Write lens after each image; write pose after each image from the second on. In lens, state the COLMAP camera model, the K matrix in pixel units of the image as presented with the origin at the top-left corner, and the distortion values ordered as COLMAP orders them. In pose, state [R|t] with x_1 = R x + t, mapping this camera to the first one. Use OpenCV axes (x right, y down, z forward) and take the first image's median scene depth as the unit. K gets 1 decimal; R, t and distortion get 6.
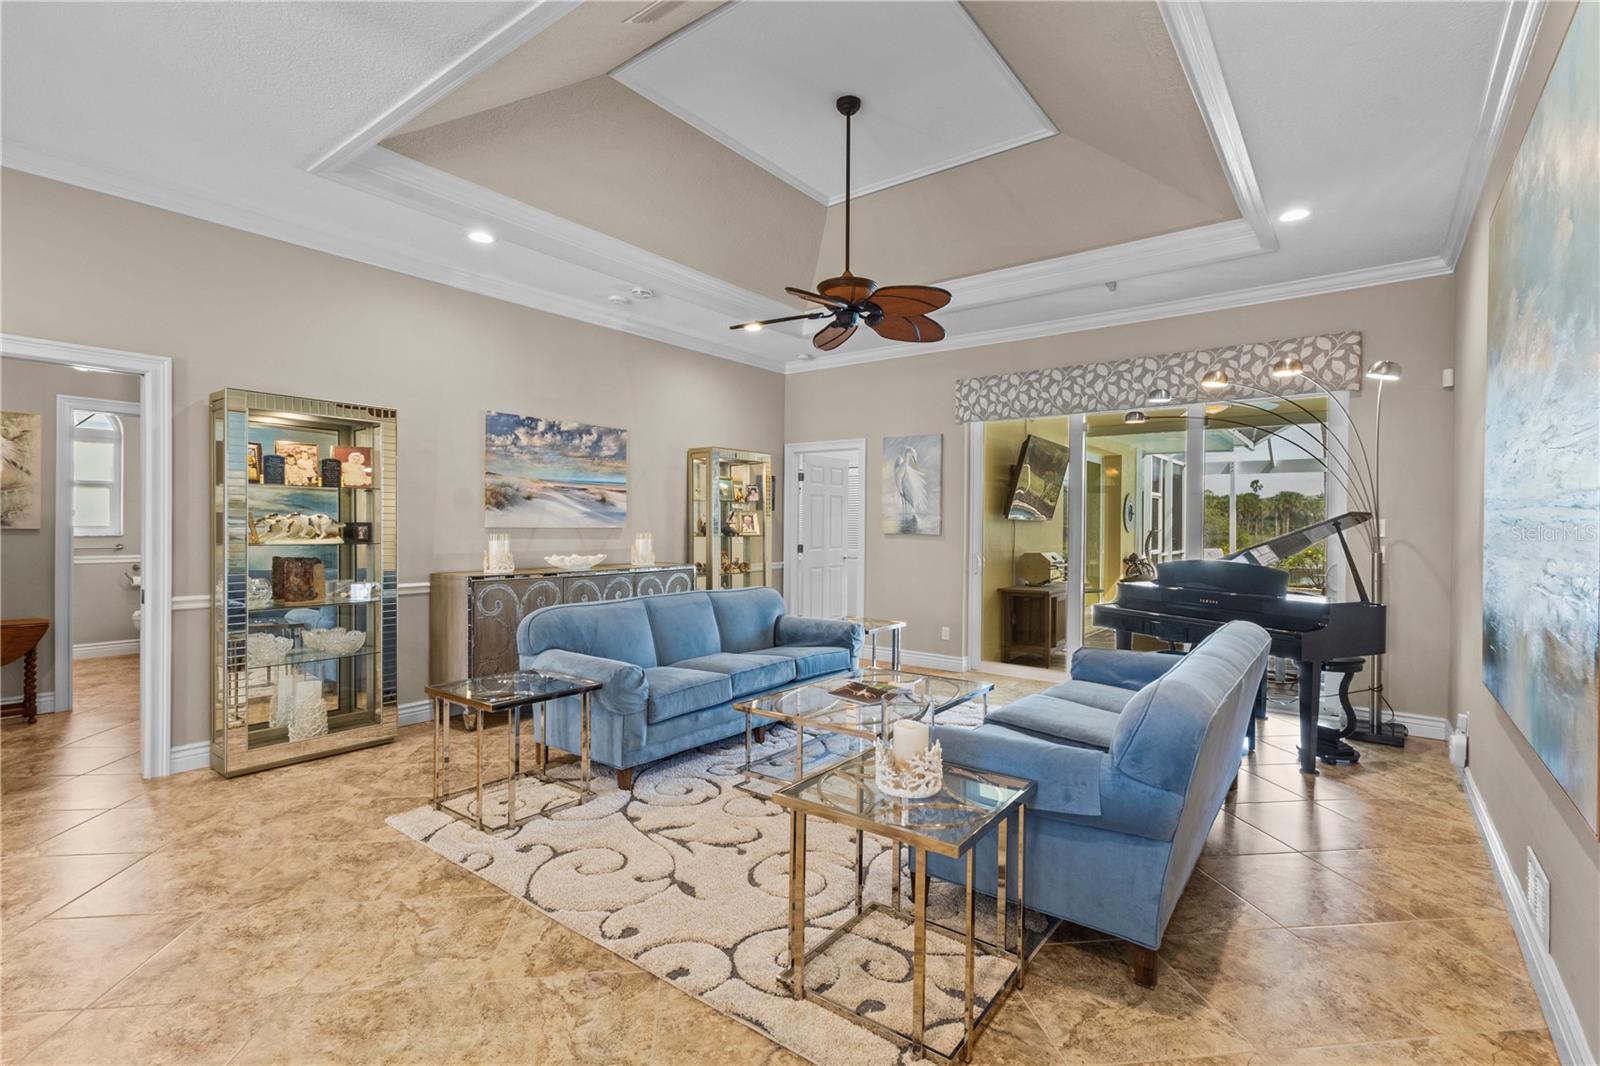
lens RADIAL K [[740.4, 0, 800.8], [0, 740.4, 536.4], [0, 0, 1]] dist [0.006170, 0.001017]
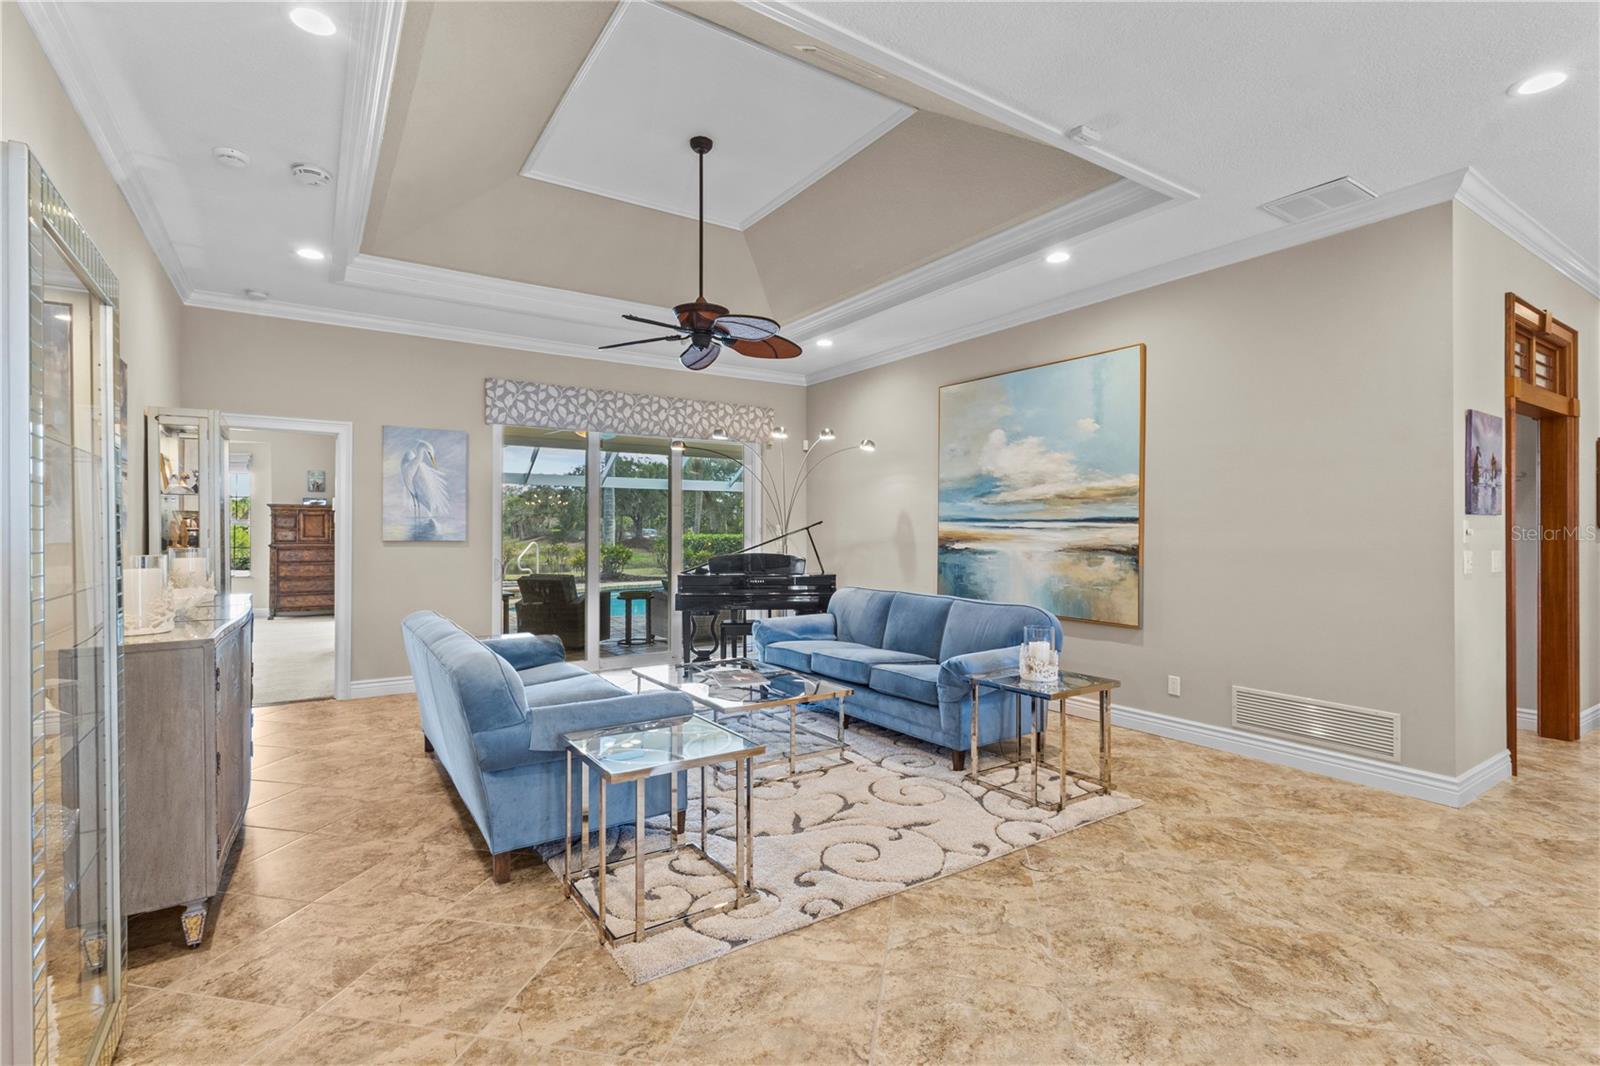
lens RADIAL K [[740.4, 0, 801.1], [0, 740.4, 530.6], [0, 0, 1]] dist [0.006170, 0.001017]
pose [[0.316743, -0.006117, 0.948492, -0.638143], [0.021926, 0.999759, -0.000874, -0.006325], [-0.948258, 0.021074, 0.316801, 0.364627]]
